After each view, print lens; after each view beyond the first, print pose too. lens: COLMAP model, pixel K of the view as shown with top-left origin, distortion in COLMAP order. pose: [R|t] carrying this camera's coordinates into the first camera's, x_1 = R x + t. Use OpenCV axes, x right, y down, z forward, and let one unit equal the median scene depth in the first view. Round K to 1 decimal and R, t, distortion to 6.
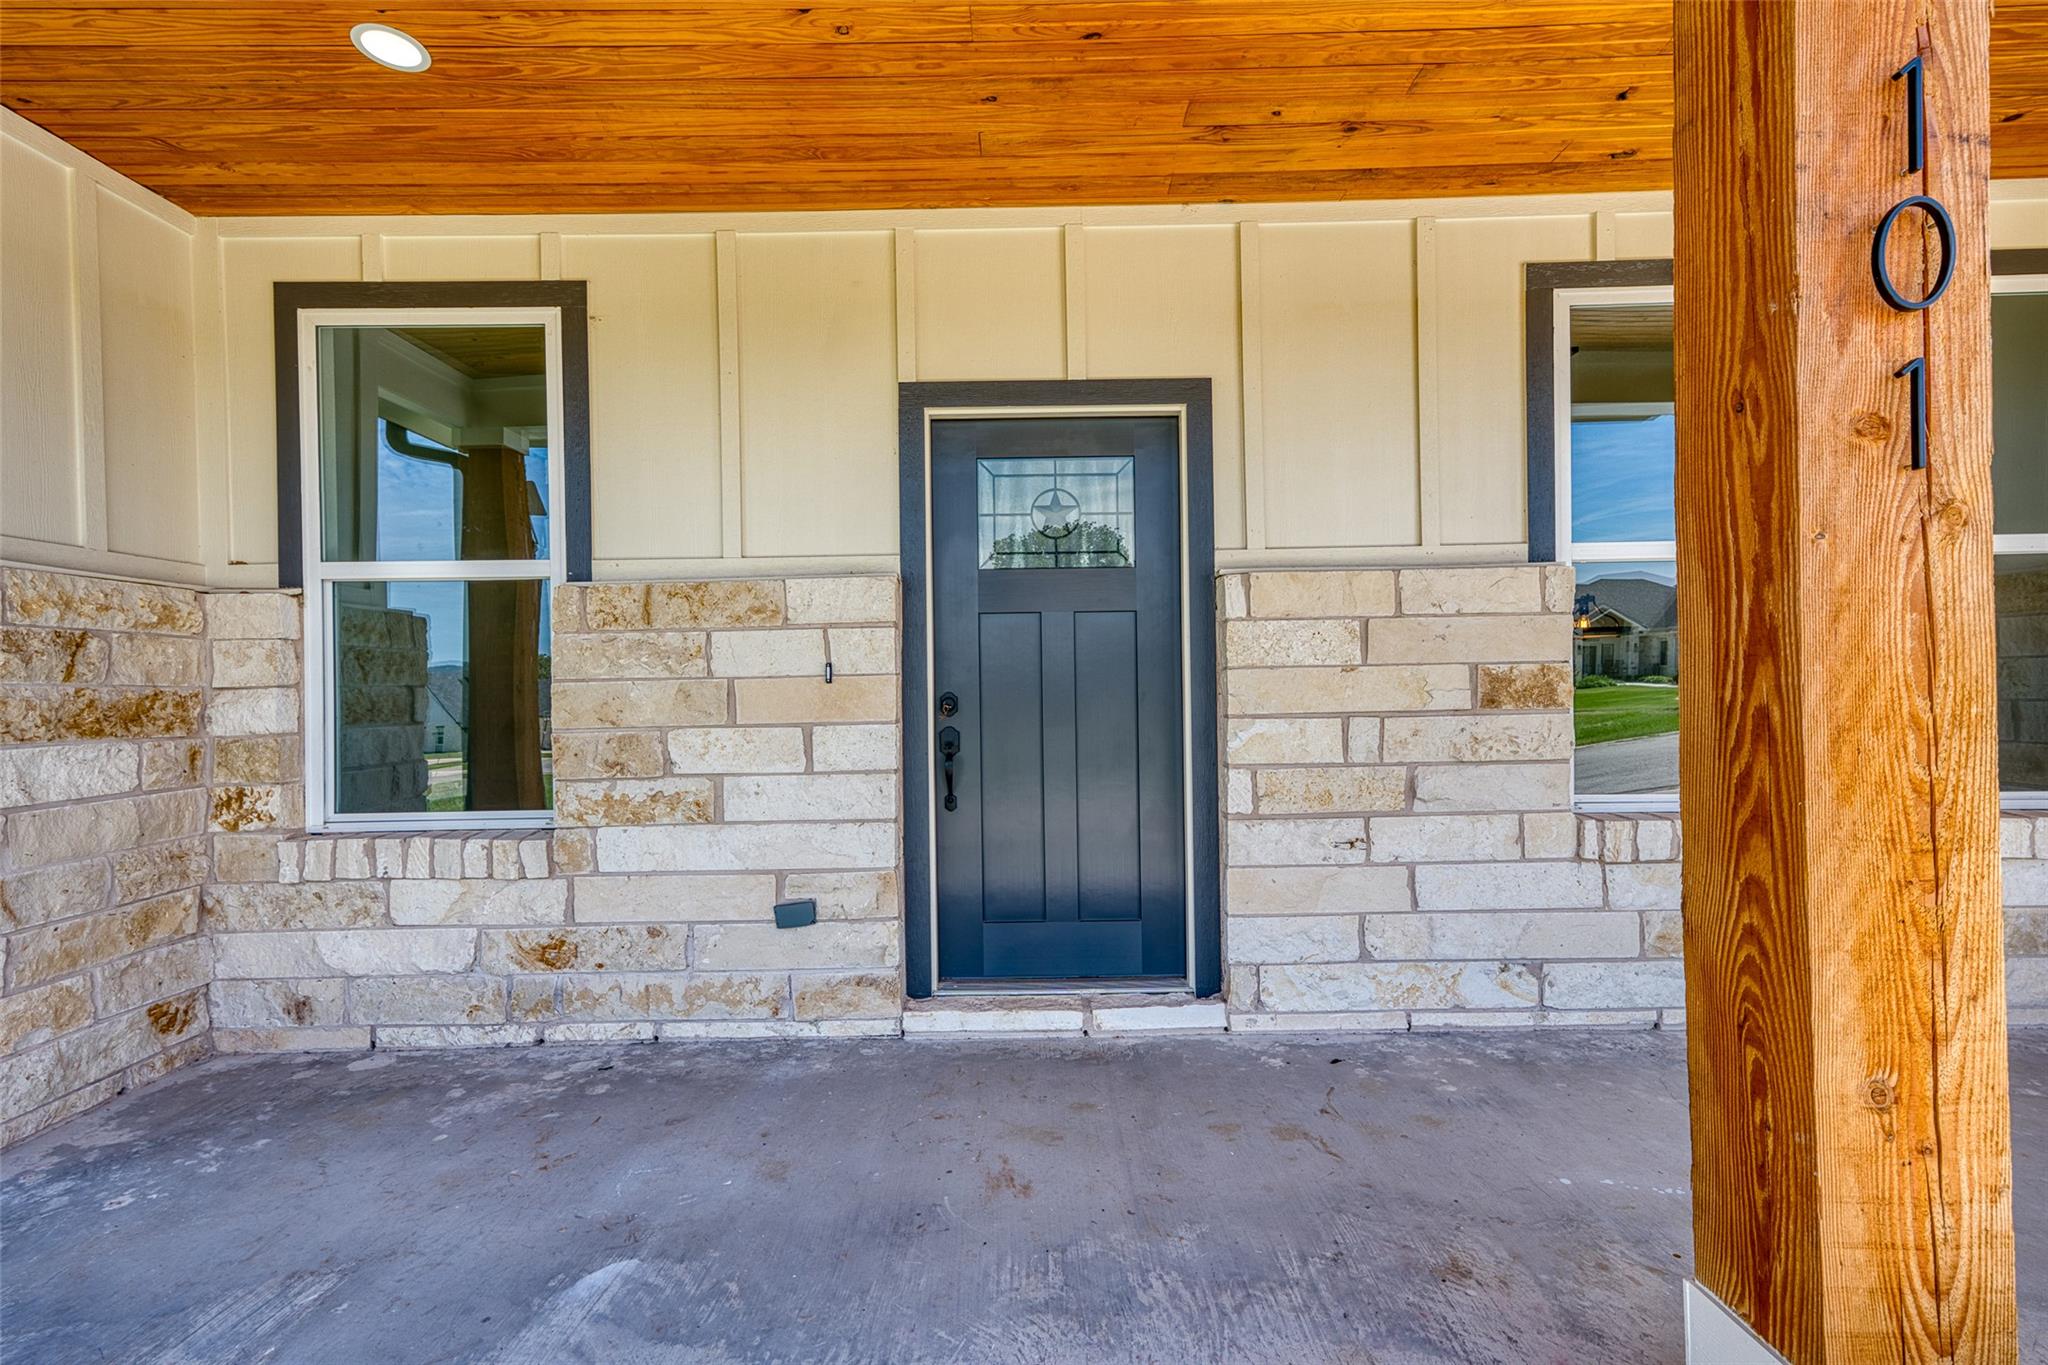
lens RADIAL K [[958.2, 0, 1023.3], [0, 958.2, 672.1], [0, 0, 1]] dist [0.019663, 0.000452]
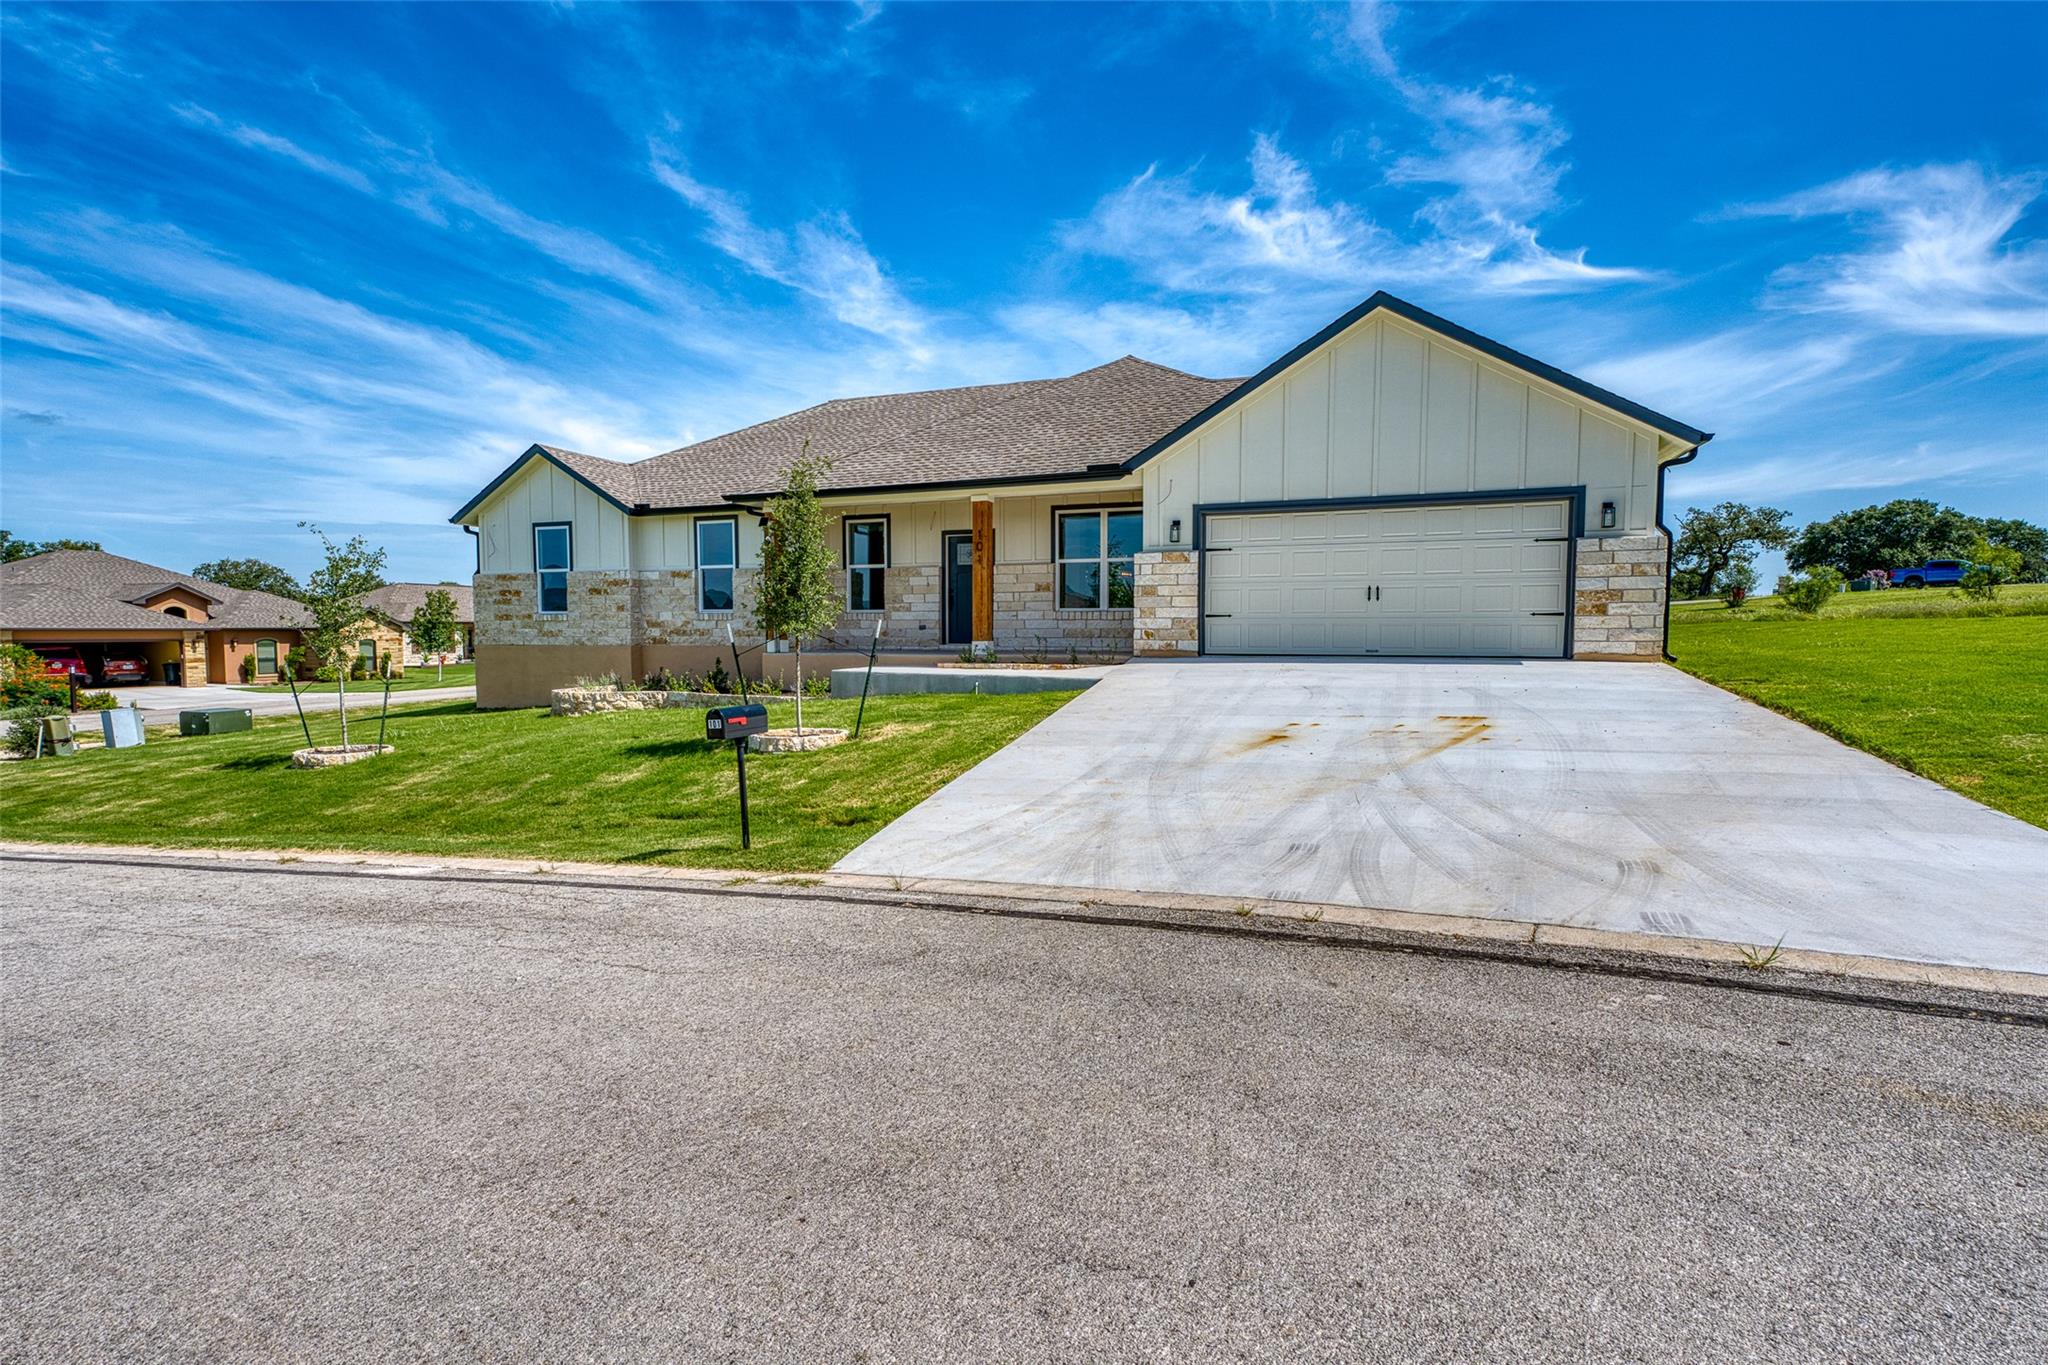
lens RADIAL K [[961.8, 0, 1017.1], [0, 961.8, 645.0], [0, 0, 1]] dist [0.035508, 0.000434]
pose [[0.933149, 0.023949, -0.358692, 2.302372], [-0.004001, 0.998409, 0.056252, 0.035273], [0.359468, -0.051057, 0.931760, -4.056028]]
